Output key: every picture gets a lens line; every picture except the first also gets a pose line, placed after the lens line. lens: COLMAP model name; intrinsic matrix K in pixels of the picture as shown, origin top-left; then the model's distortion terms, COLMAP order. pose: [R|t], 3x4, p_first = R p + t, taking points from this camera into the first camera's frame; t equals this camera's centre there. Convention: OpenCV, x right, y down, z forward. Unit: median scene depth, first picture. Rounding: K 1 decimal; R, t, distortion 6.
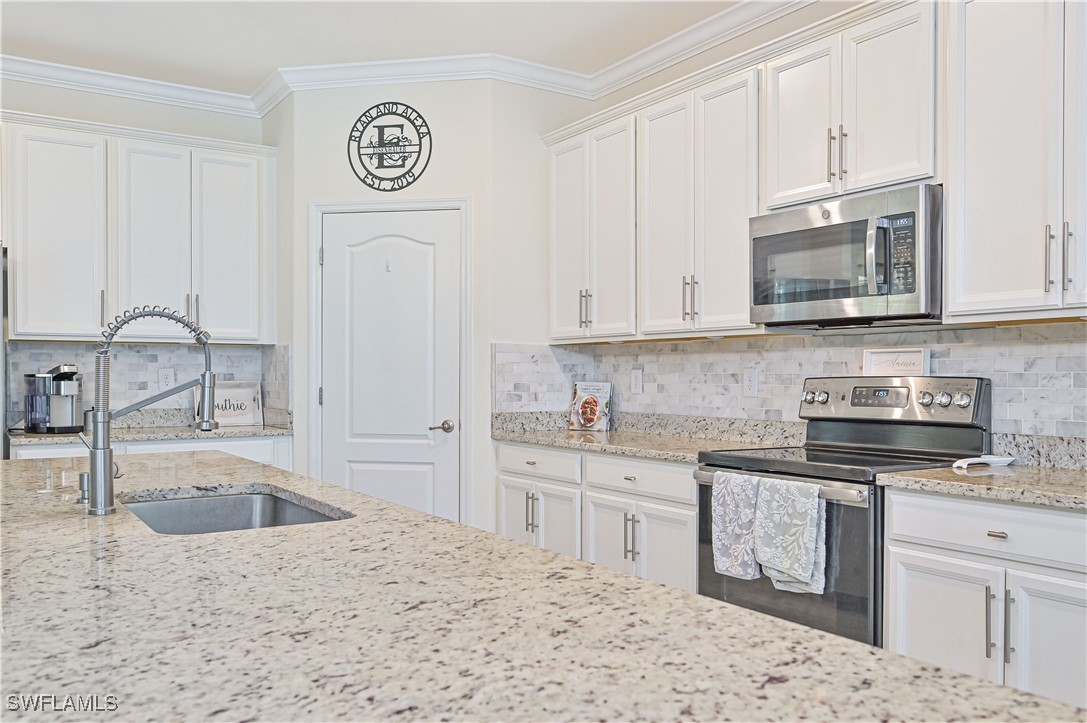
lens RADIAL K [[888.4, 0, 545.5], [0, 888.4, 376.8], [0, 0, 1]] dist [0.005332, 0.001194]
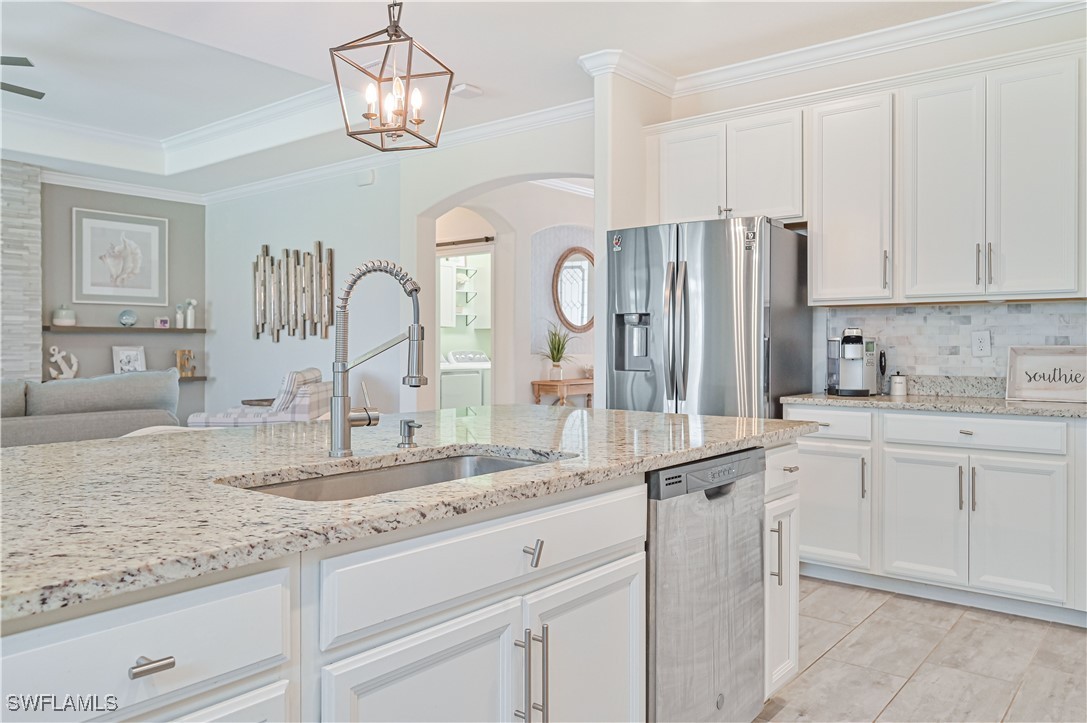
lens RADIAL K [[801.3, 0, 545.5], [0, 801.3, 347.0], [0, 0, 1]] dist [-0.002189, -0.003864]
pose [[0.308310, 0.002151, -0.951283, 0.207490], [-0.002524, 0.999996, 0.001444, 0.006754], [0.951282, 0.001956, 0.308315, 0.372138]]
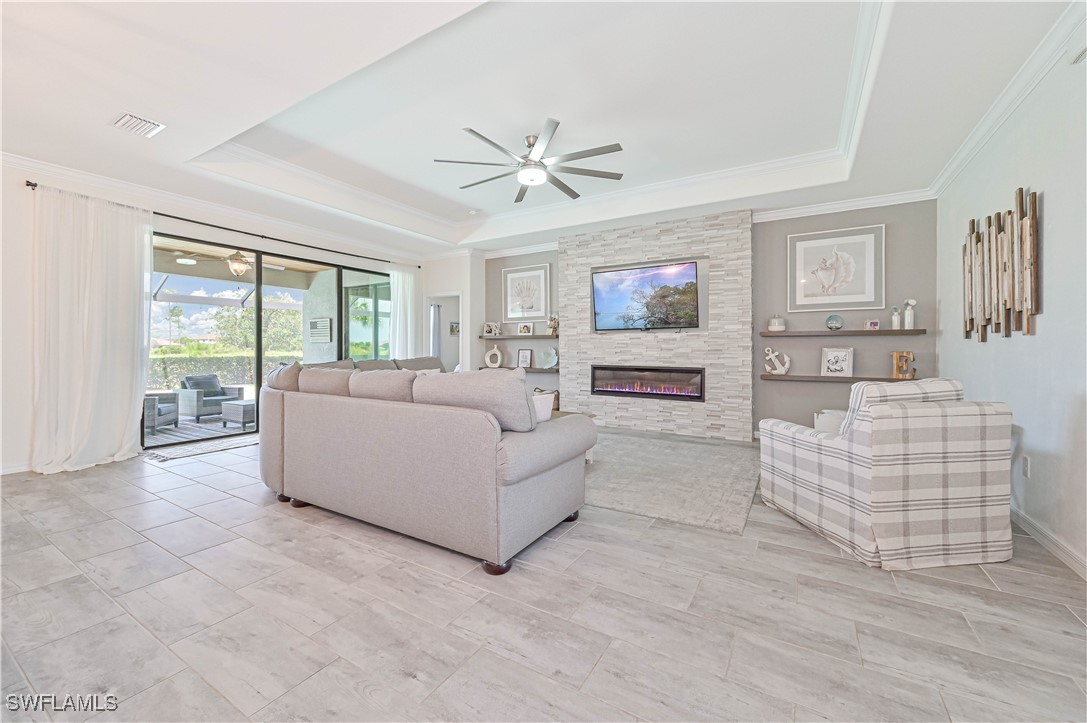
lens RADIAL K [[429.4, 0, 545.9], [0, 429.4, 349.3], [0, 0, 1]] dist [-0.001942, 0.000181]
pose [[-0.900266, -0.000098, -0.435339, -0.656239], [-0.002366, 0.999986, 0.004668, 0.010647], [0.435333, 0.005232, -0.900254, 0.678867]]
